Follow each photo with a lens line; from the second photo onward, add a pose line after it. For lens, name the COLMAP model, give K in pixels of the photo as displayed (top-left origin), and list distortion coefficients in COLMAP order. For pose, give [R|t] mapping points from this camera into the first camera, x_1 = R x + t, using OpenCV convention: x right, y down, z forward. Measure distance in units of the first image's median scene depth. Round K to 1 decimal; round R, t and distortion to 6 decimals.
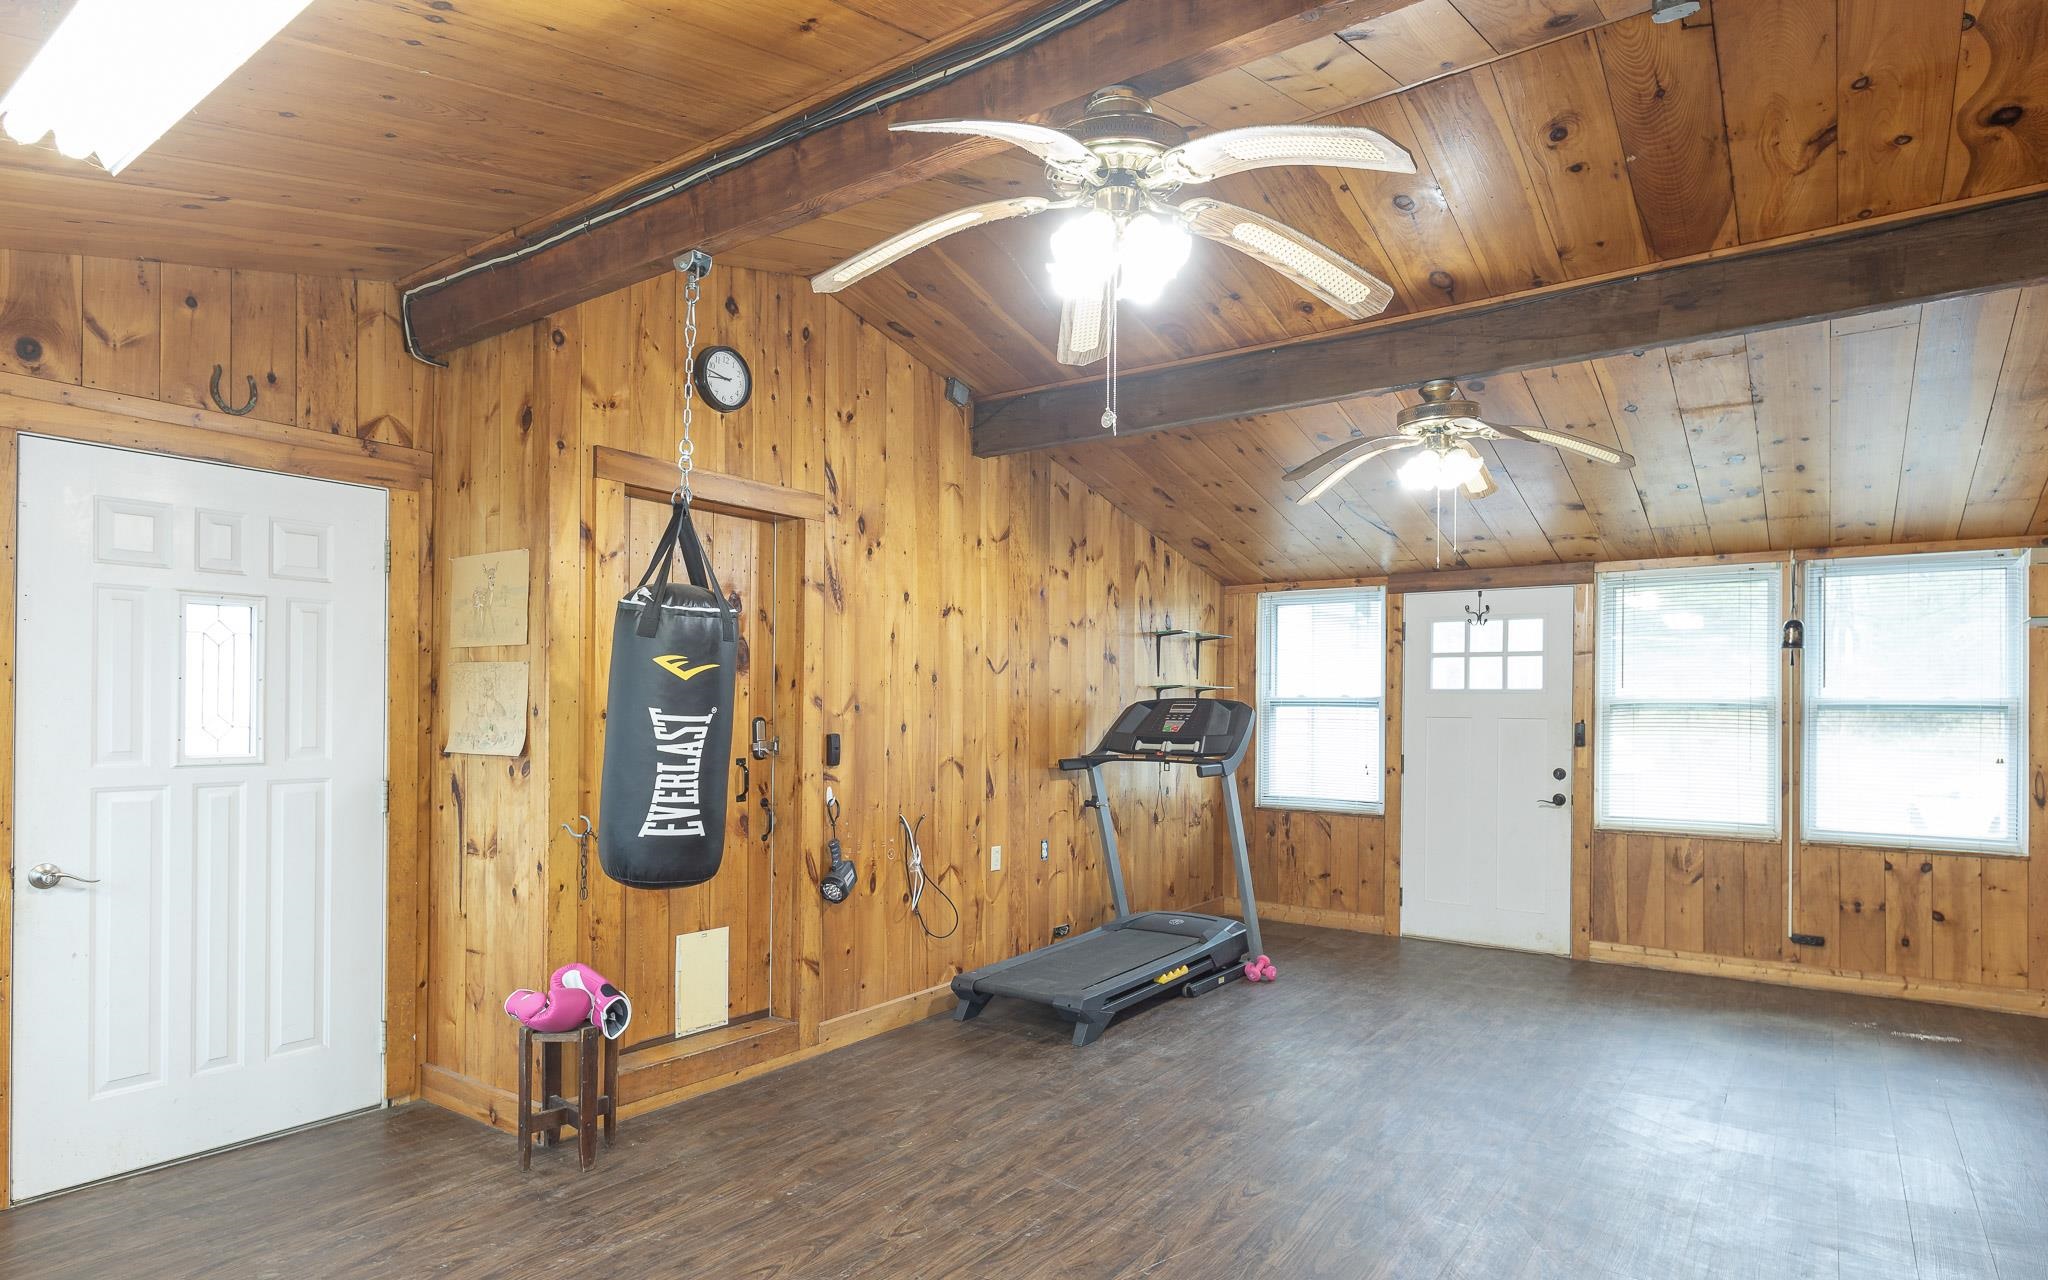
lens RADIAL K [[1083.6, 0, 1024.6], [0, 1083.6, 703.9], [0, 0, 1]] dist [-0.000758, -0.000292]
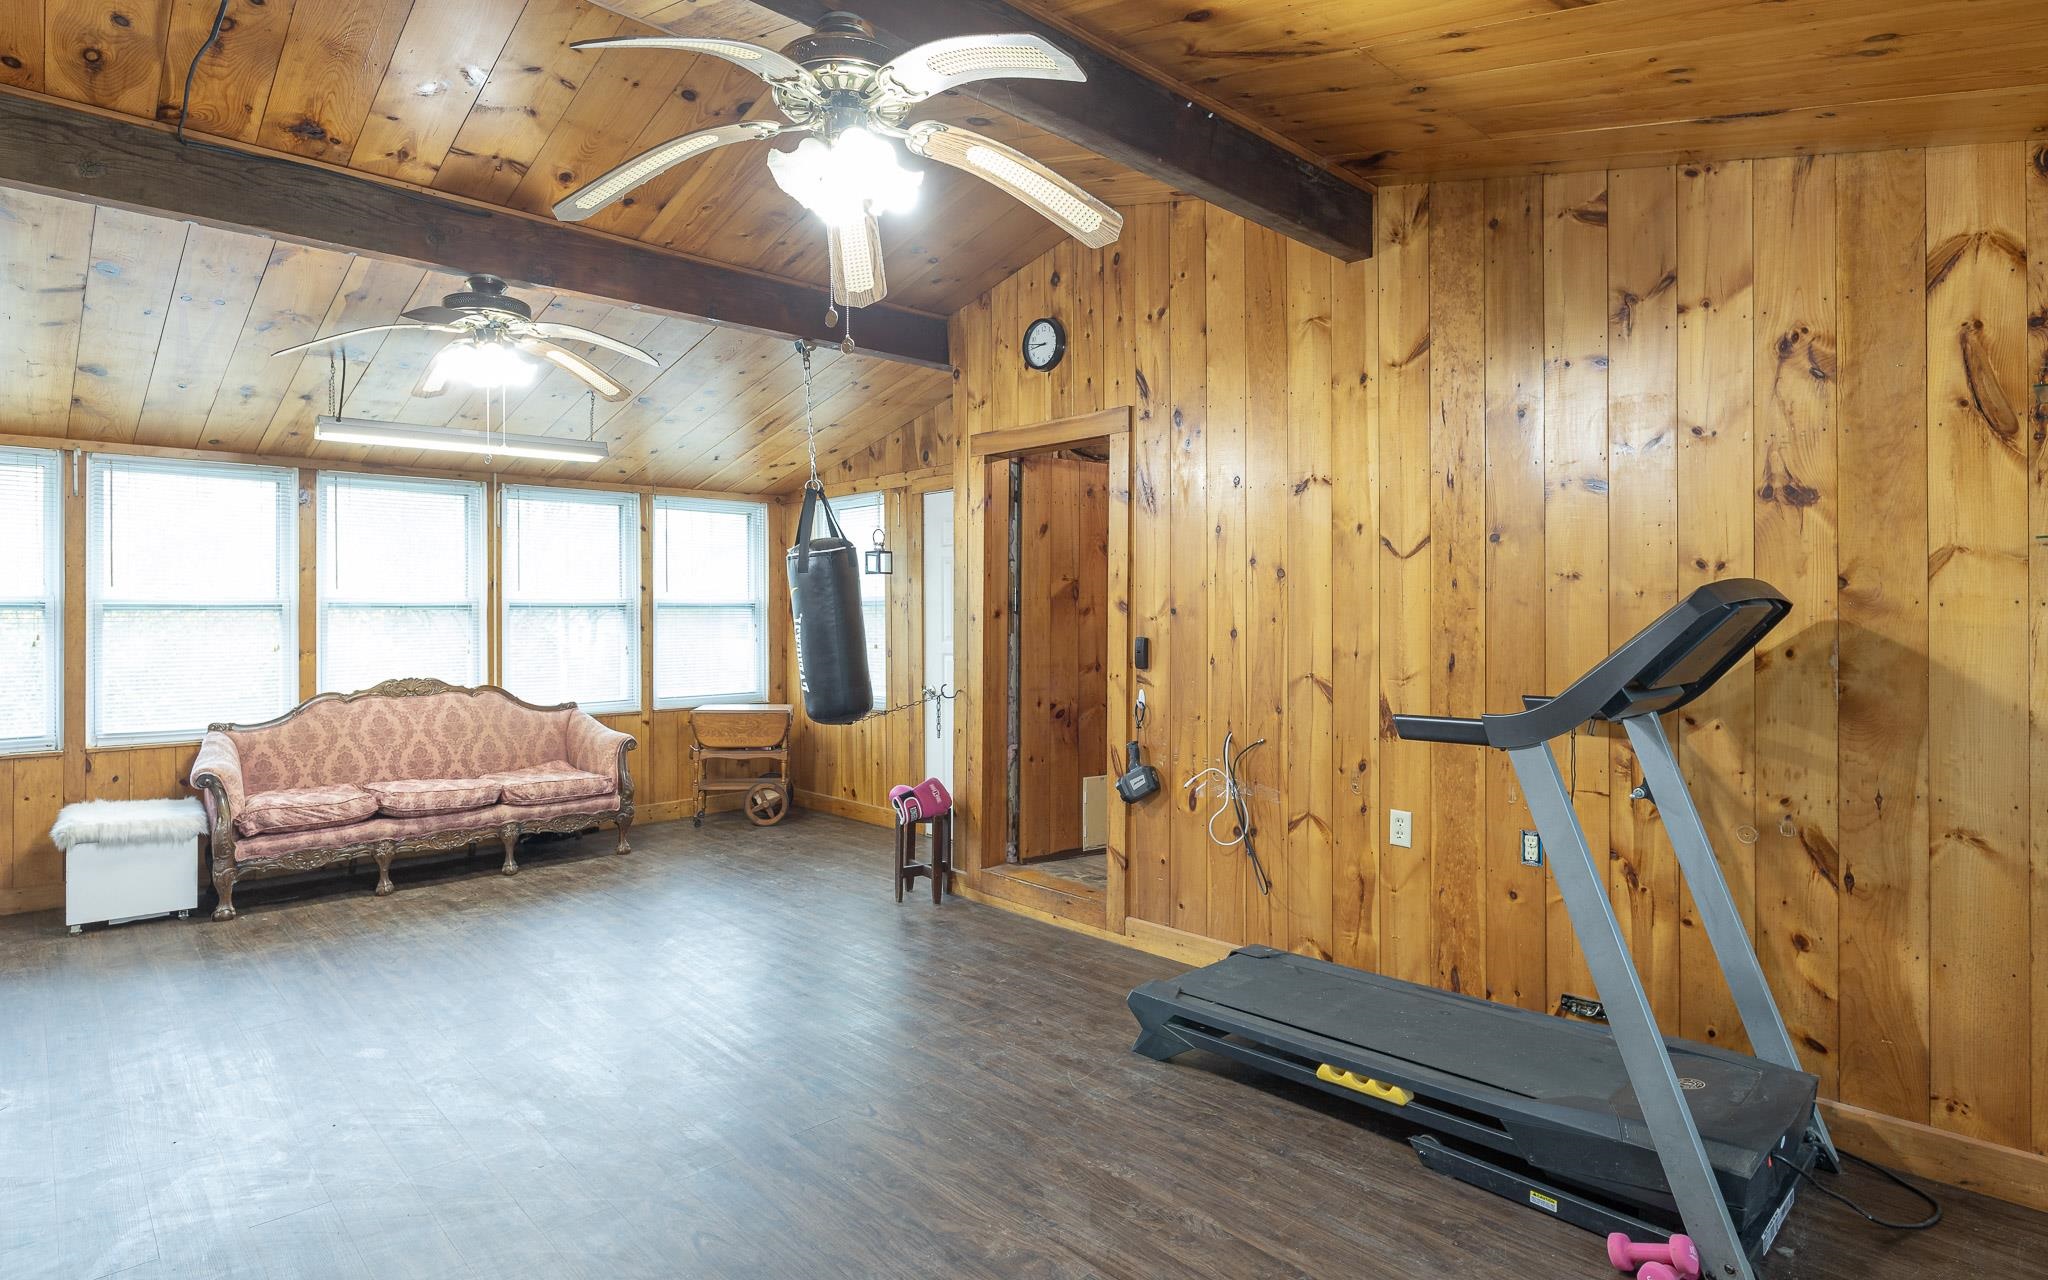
lens RADIAL K [[1061.2, 0, 1025.4], [0, 1061.2, 611.2], [0, 0, 1]] dist [-0.000693, -0.000151]
pose [[-0.177115, -0.009973, -0.984140, 0.763929], [0.008465, 0.999896, -0.011656, 0.012770], [0.984154, -0.010395, -0.177012, 1.003434]]
